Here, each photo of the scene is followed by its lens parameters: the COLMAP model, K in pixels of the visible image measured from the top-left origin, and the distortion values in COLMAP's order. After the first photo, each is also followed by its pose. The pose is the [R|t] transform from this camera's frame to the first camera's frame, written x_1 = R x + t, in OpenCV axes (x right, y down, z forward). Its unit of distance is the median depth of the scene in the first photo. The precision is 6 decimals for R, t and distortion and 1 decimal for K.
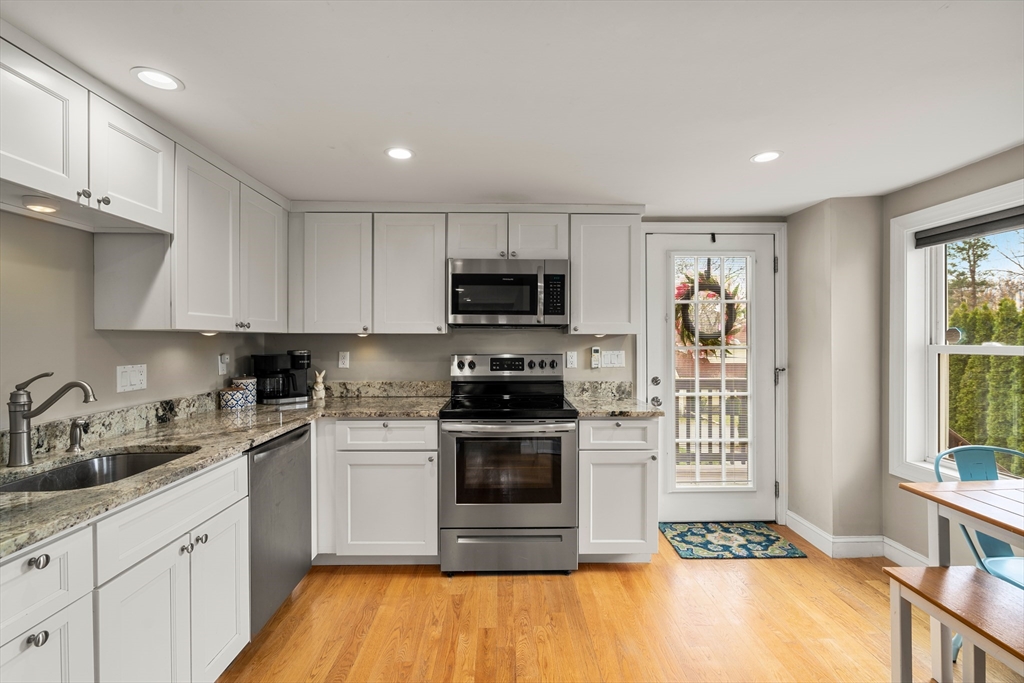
lens RADIAL K [[465.9, 0, 507.3], [0, 465.9, 341.5], [0, 0, 1]] dist [-0.001278, 0.000445]
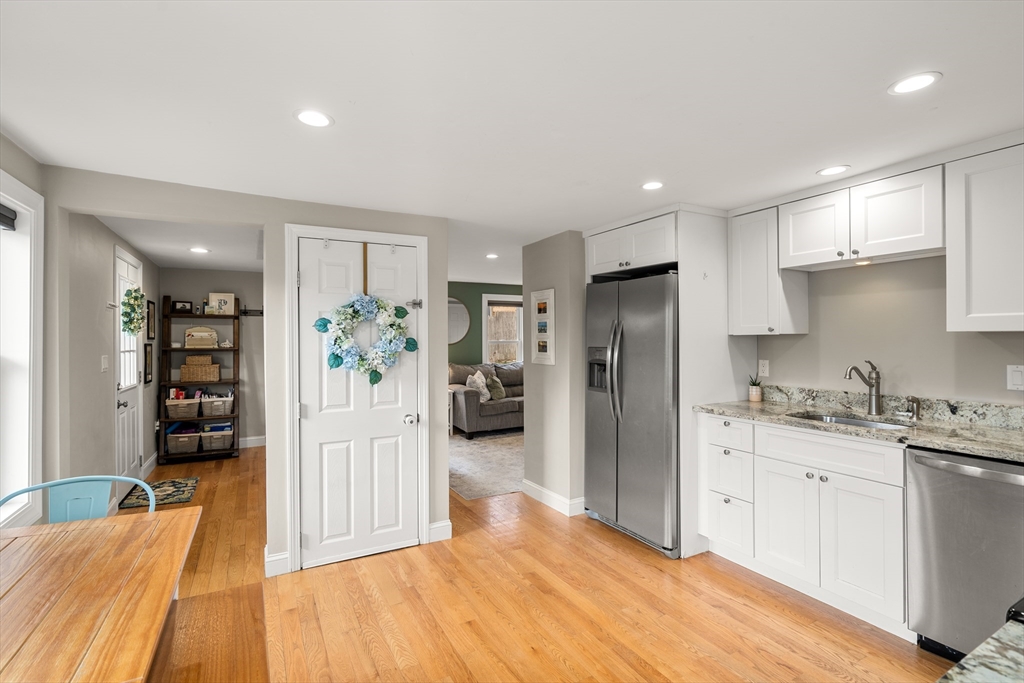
lens RADIAL K [[473.1, 0, 511.0], [0, 473.1, 335.9], [0, 0, 1]] dist [-0.001397, 0.000705]
pose [[-0.884092, 0.003169, -0.467302, 0.476932], [0.003941, 0.999992, -0.000675, -0.012712], [0.467296, -0.002438, -0.884097, 0.981792]]
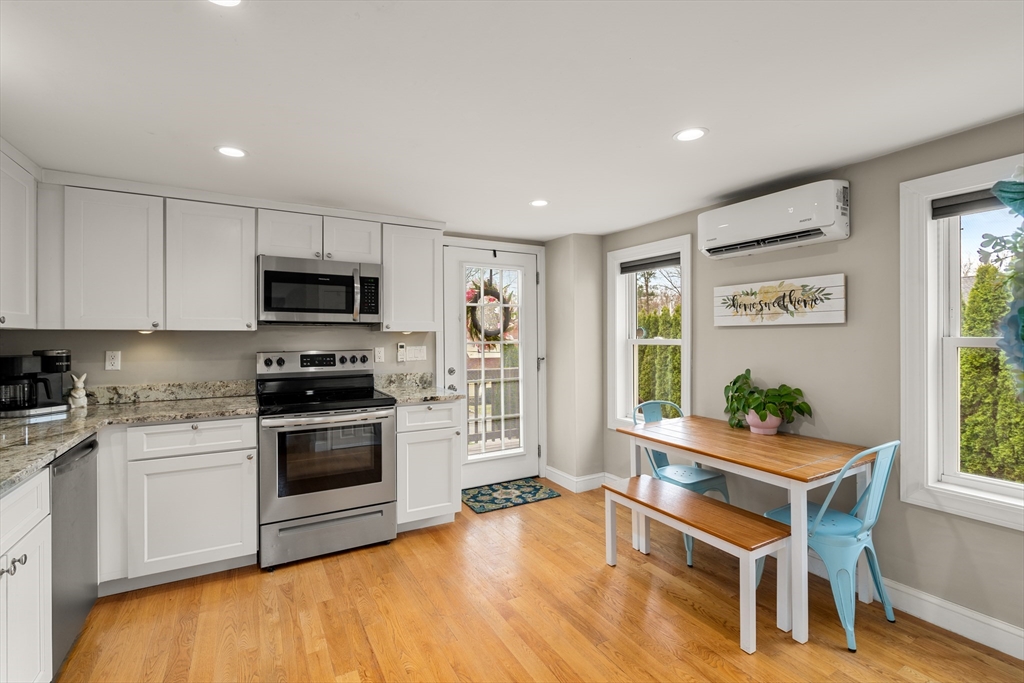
lens RADIAL K [[473.1, 0, 511.0], [0, 473.1, 335.9], [0, 0, 1]] dist [-0.001397, 0.000705]
pose [[0.874992, -0.002723, 0.484129, -0.144170], [0.005364, 0.999977, -0.004070, 0.001318], [-0.484107, 0.006158, 0.874987, -0.133821]]
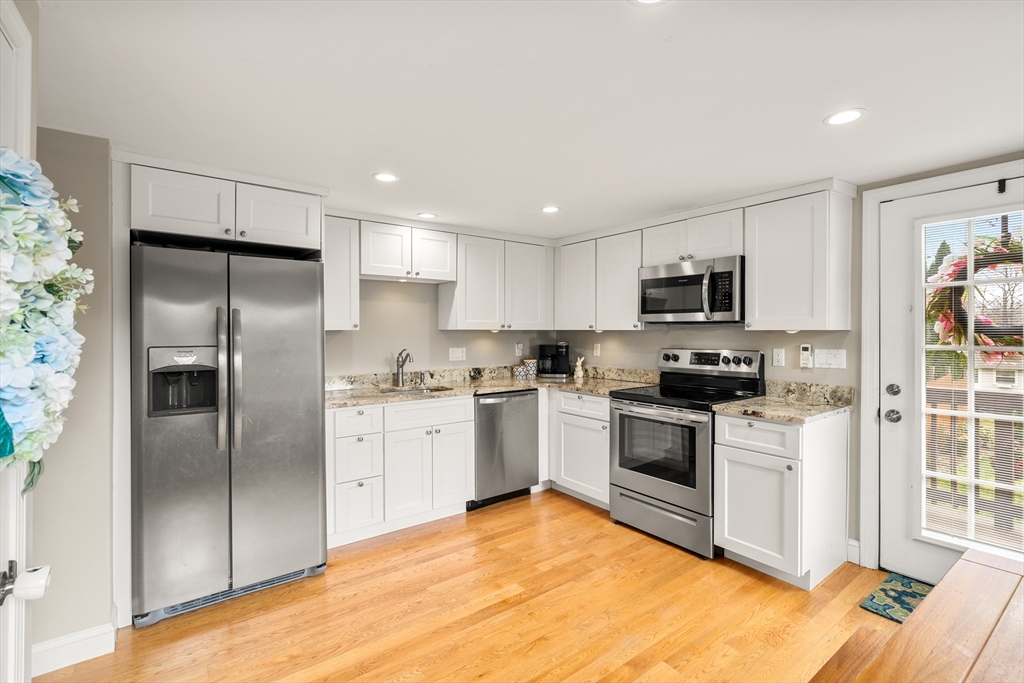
lens RADIAL K [[471.6, 0, 505.6], [0, 471.6, 333.4], [0, 0, 1]] dist [0.000170, 0.000214]
pose [[0.574900, 0.002627, -0.818219, 0.661388], [-0.003567, 0.999993, 0.000704, -0.008348], [0.818216, 0.002514, 0.574906, 0.019154]]
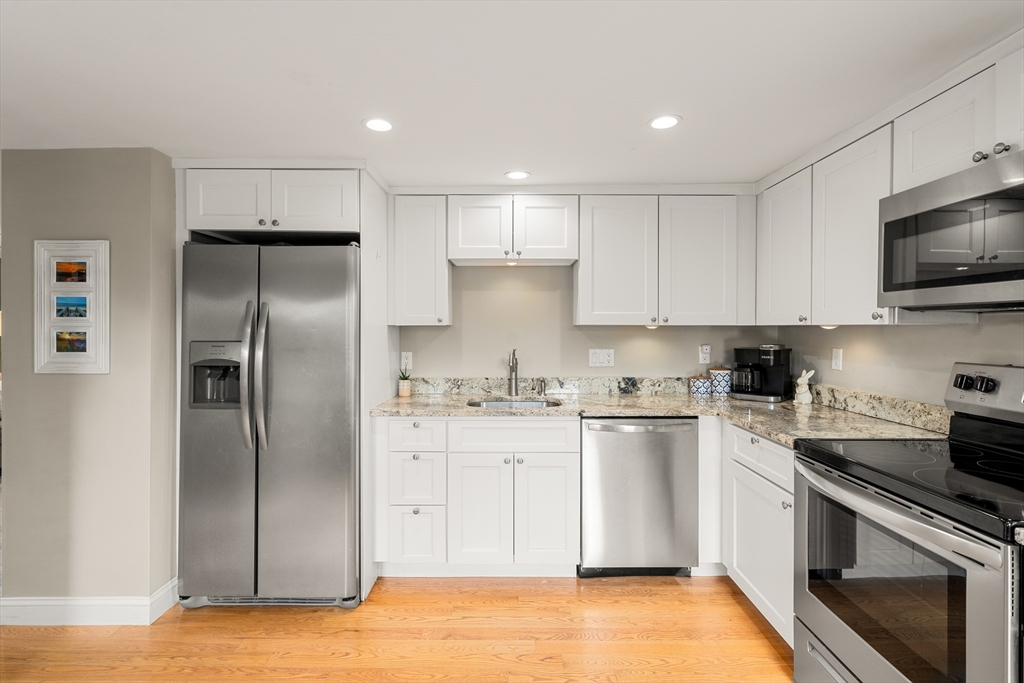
lens RADIAL K [[468.6, 0, 506.9], [0, 468.6, 330.3], [0, 0, 1]] dist [-0.000795, 0.000432]
pose [[-0.029776, 0.002111, -0.999554, 0.482173], [-0.006570, 0.999976, 0.002308, -0.007306], [0.999535, 0.006636, -0.029761, 0.531501]]
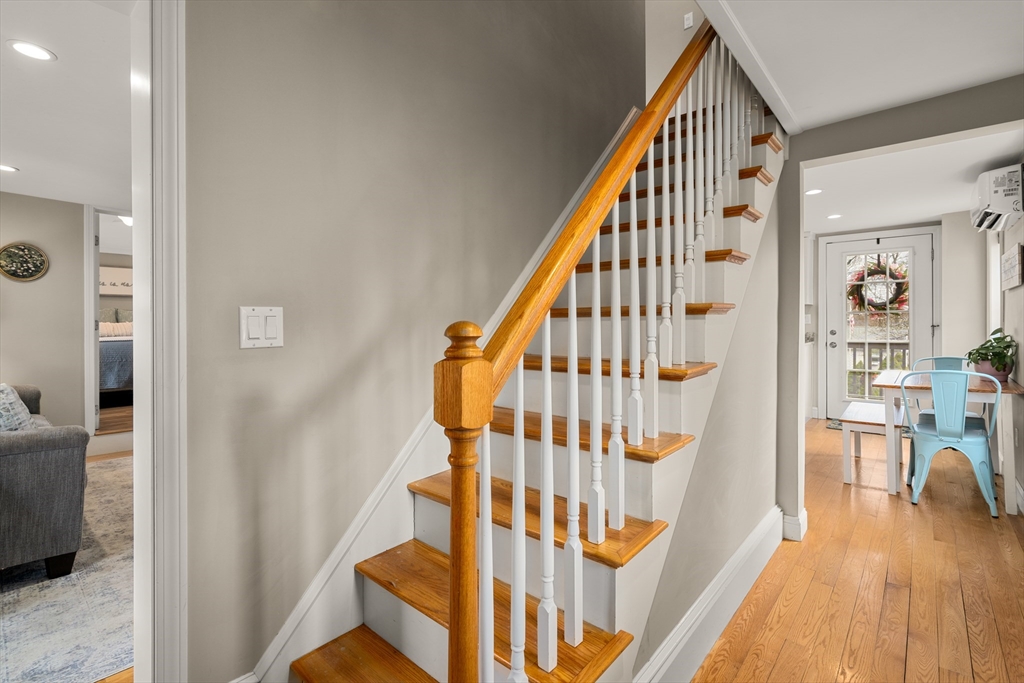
lens RADIAL K [[463.1, 0, 510.5], [0, 463.1, 320.3], [0, 0, 1]] dist [0.000368, 0.000163]
pose [[0.735993, 0.000010, -0.676989, 0.657652], [-0.002255, 0.999994, -0.002437, 0.054029], [0.676986, 0.003321, 0.735989, -1.090061]]
